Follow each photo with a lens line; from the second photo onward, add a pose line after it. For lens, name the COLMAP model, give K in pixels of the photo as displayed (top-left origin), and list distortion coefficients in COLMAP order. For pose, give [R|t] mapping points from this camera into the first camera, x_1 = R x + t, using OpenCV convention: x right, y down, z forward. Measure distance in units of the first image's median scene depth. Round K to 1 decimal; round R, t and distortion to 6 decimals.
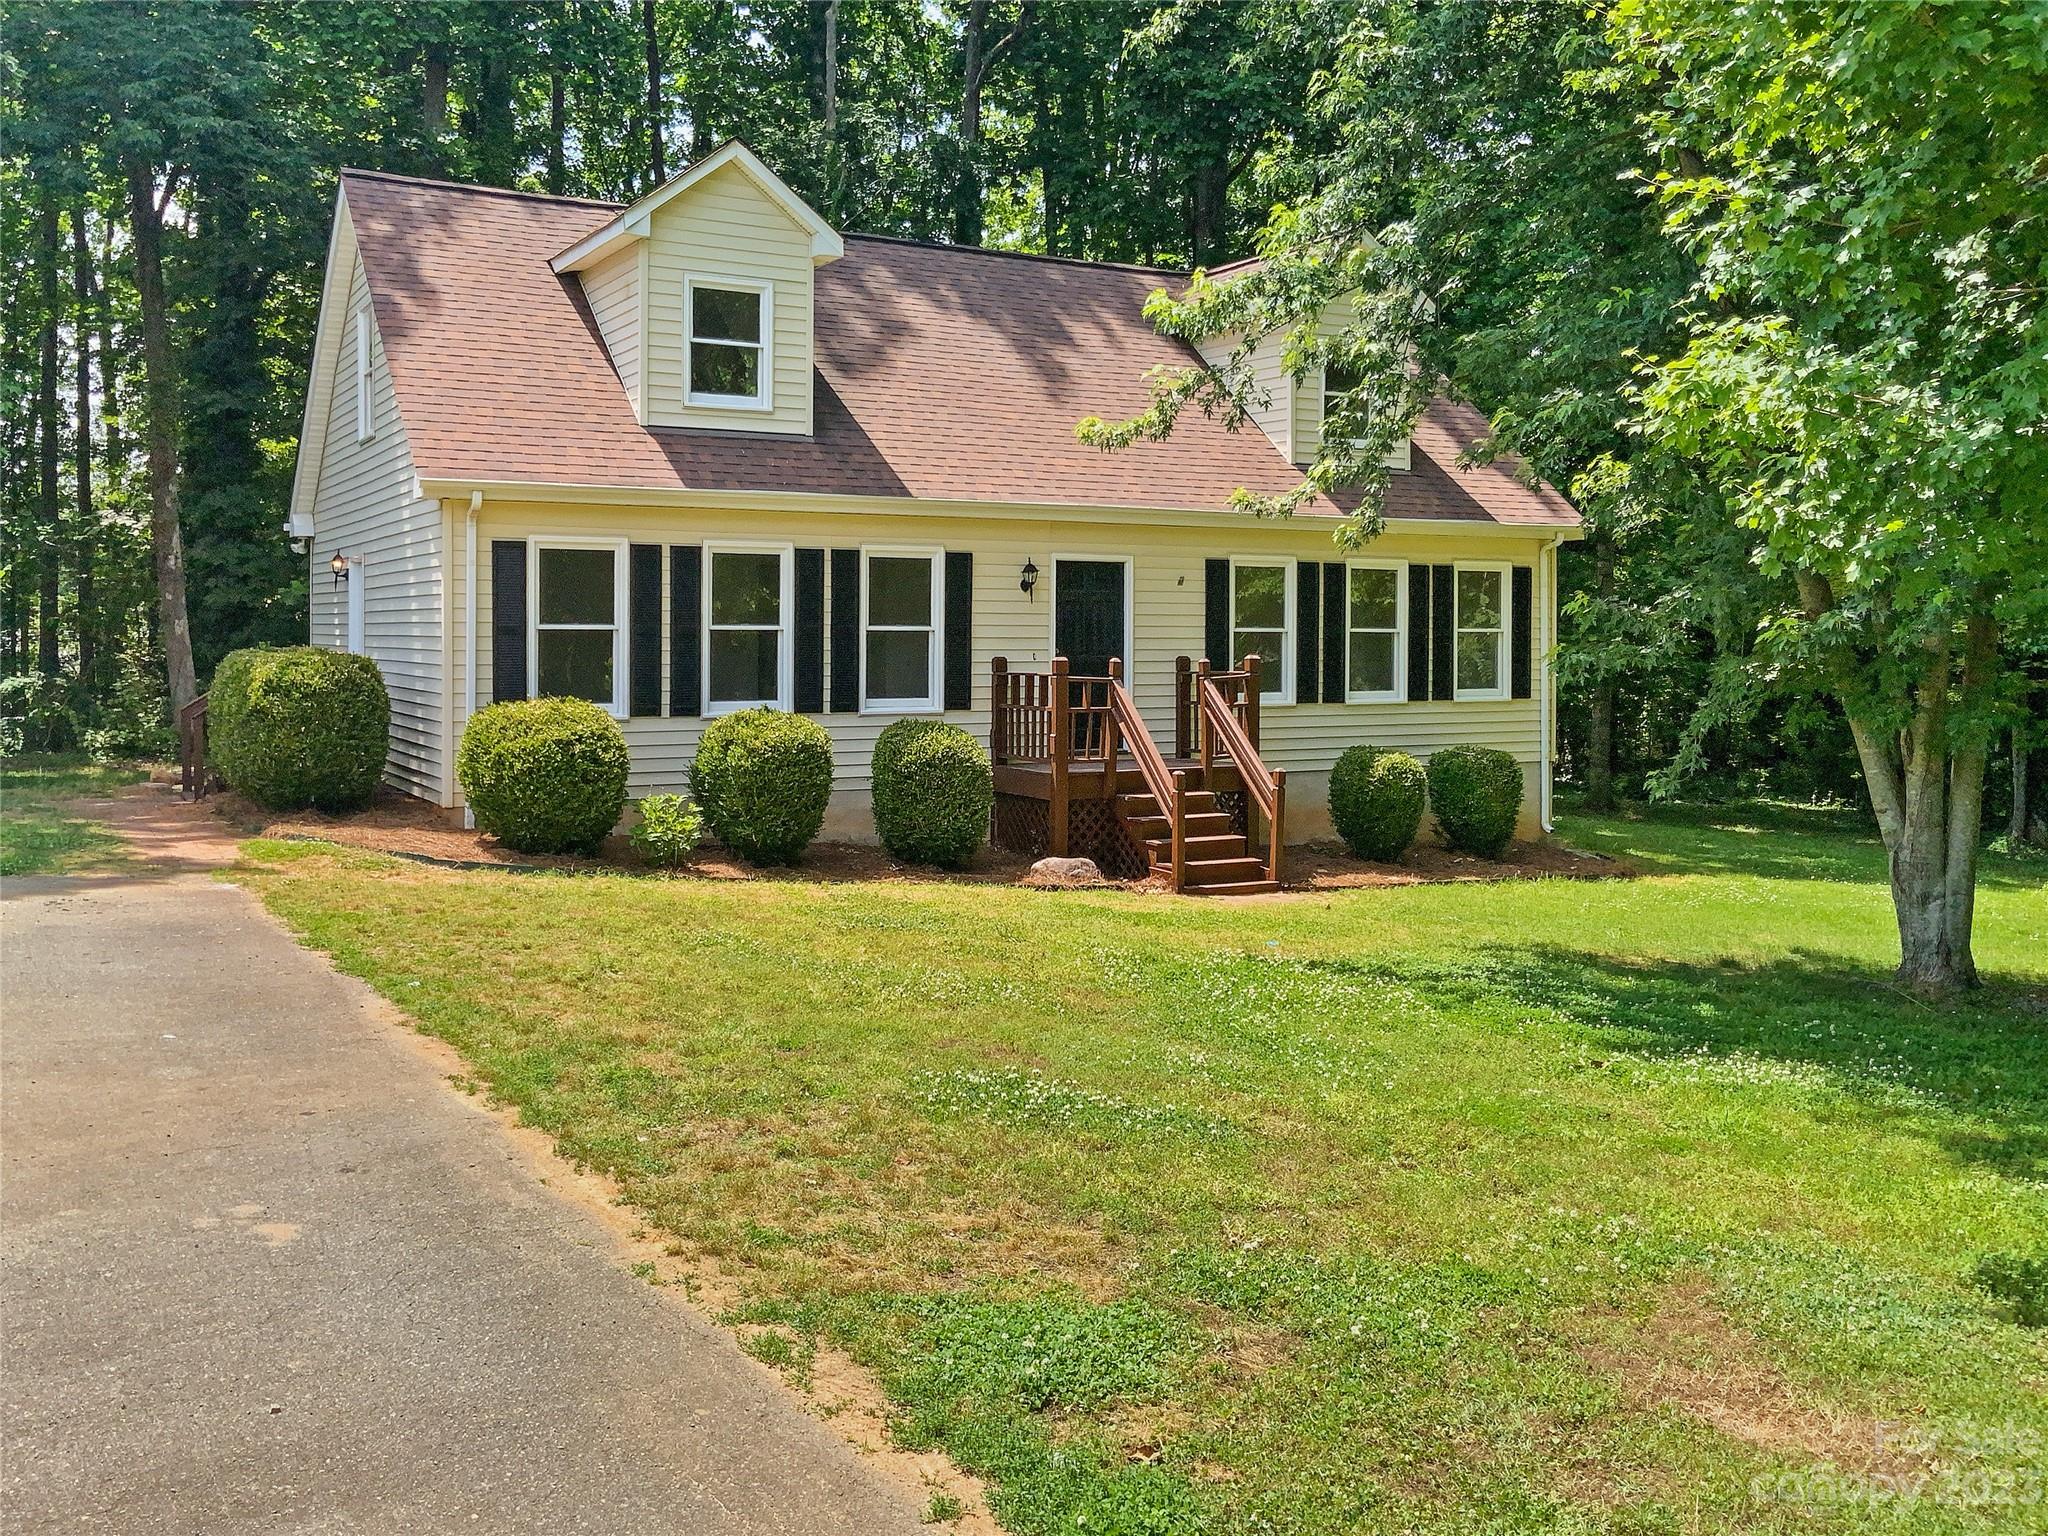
lens RADIAL K [[1753.0, 0, 959.7], [0, 1753.0, 620.8], [0, 0, 1]] dist [0.006247, 0.001255]
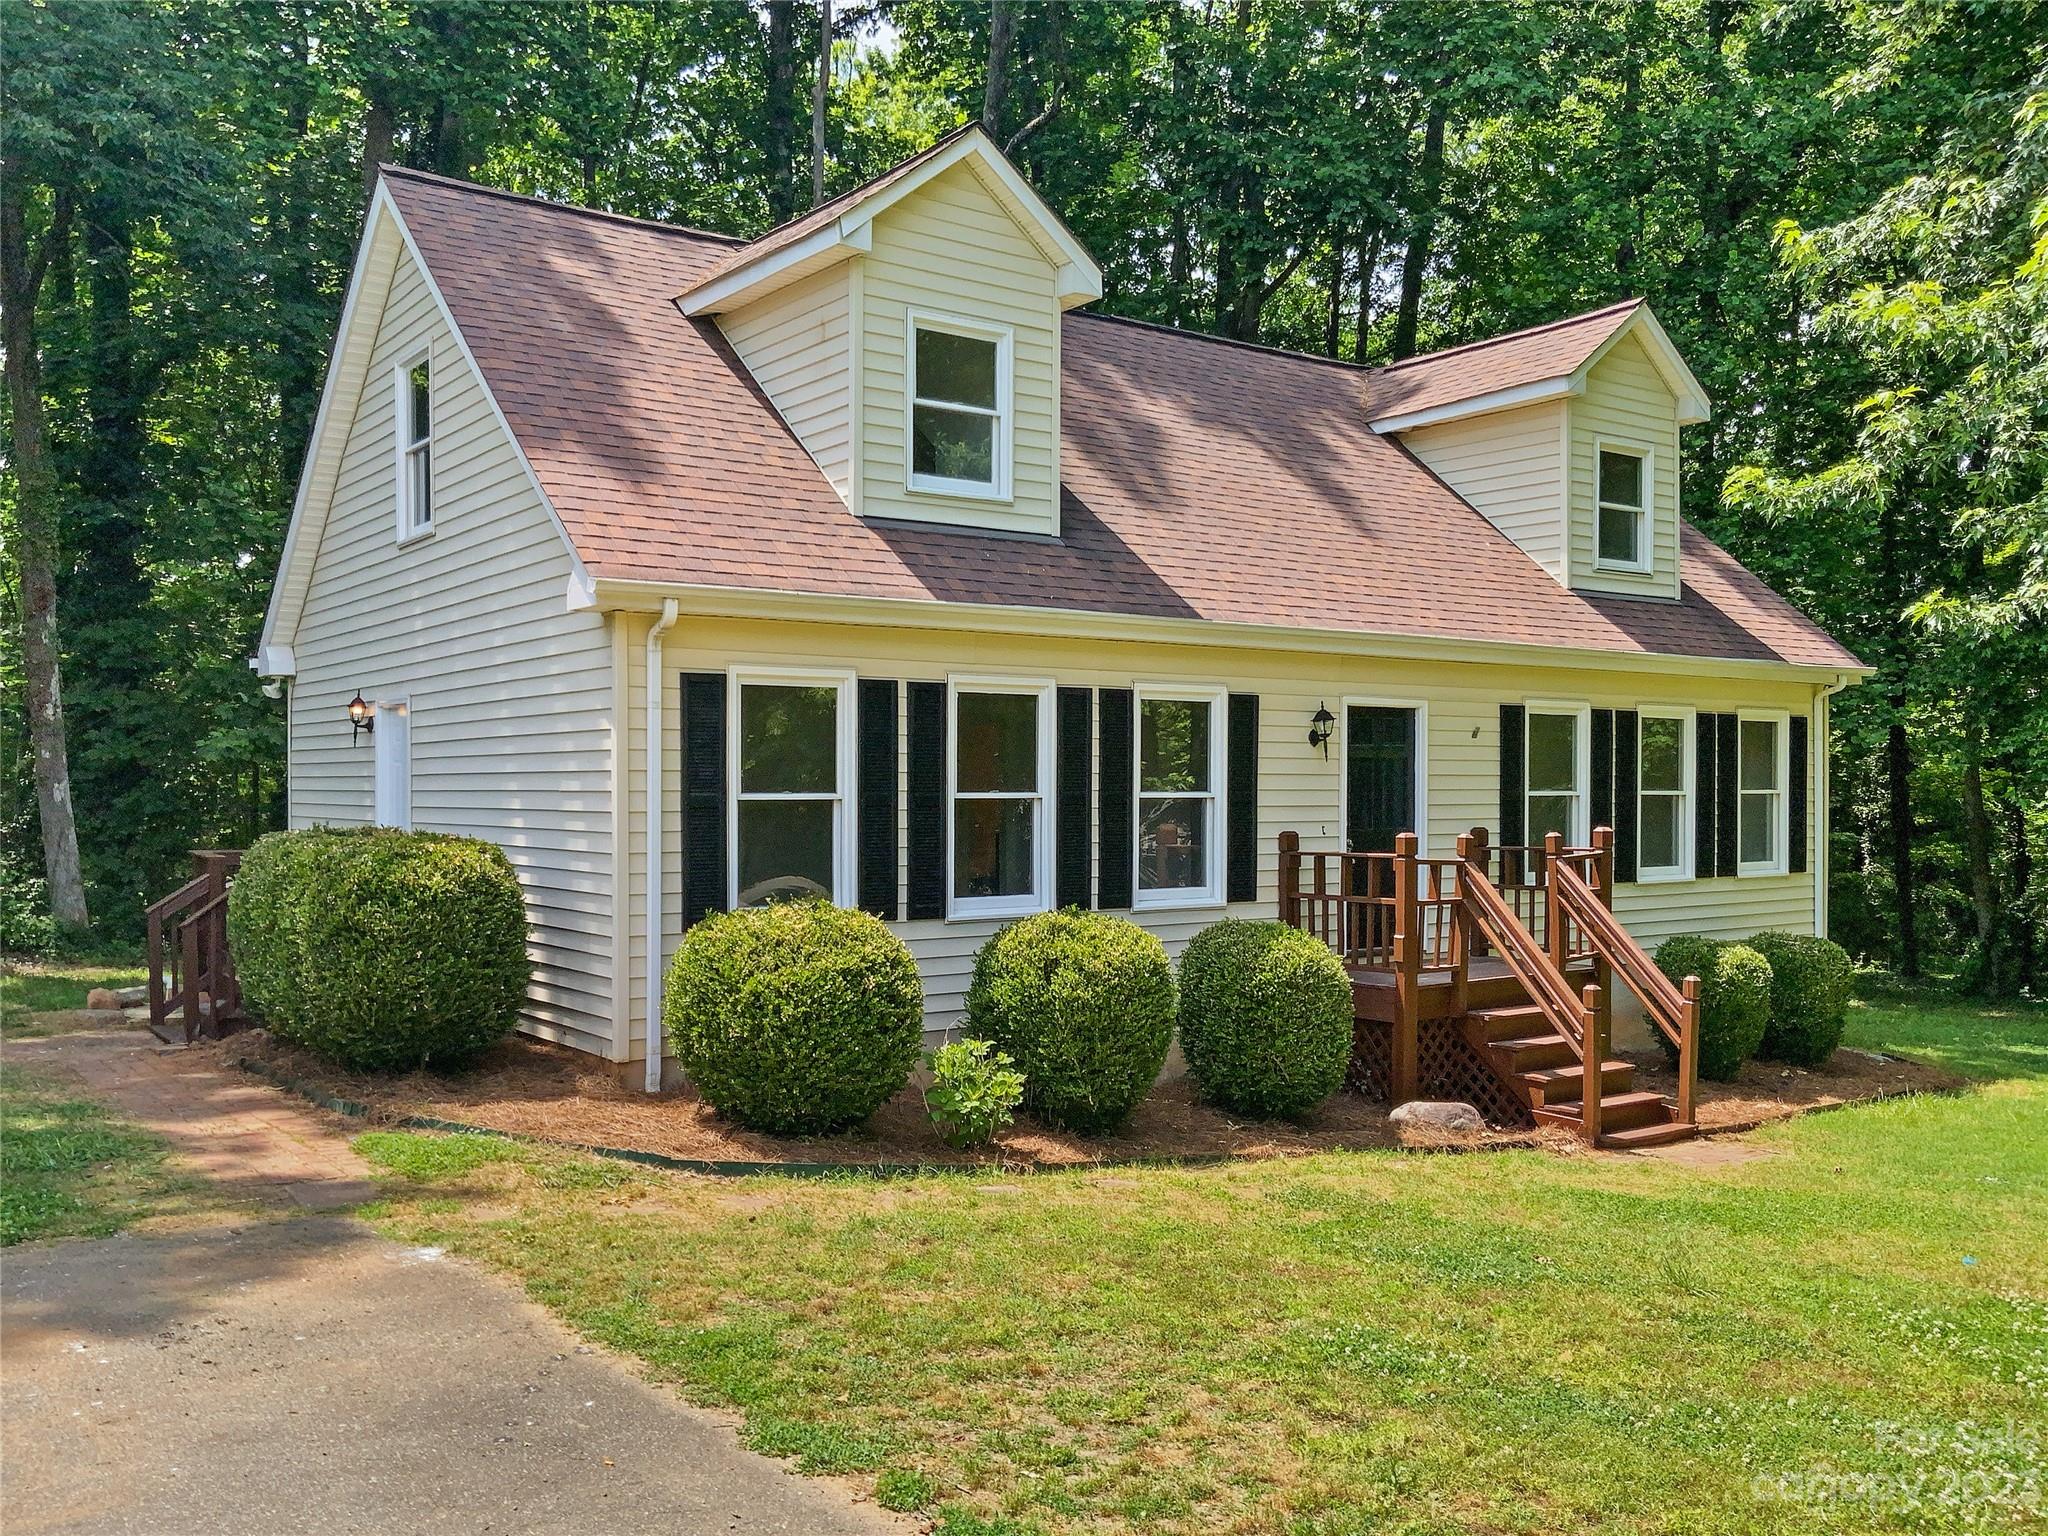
lens RADIAL K [[1753.0, 0, 1017.9], [0, 1753.0, 776.1], [0, 0, 1]] dist [0.006247, 0.001255]
pose [[0.992526, -0.003309, 0.121992, -0.196745], [0.003310, 0.999995, 0.000198, -0.004182], [-0.121992, 0.000207, 0.992531, 0.268080]]
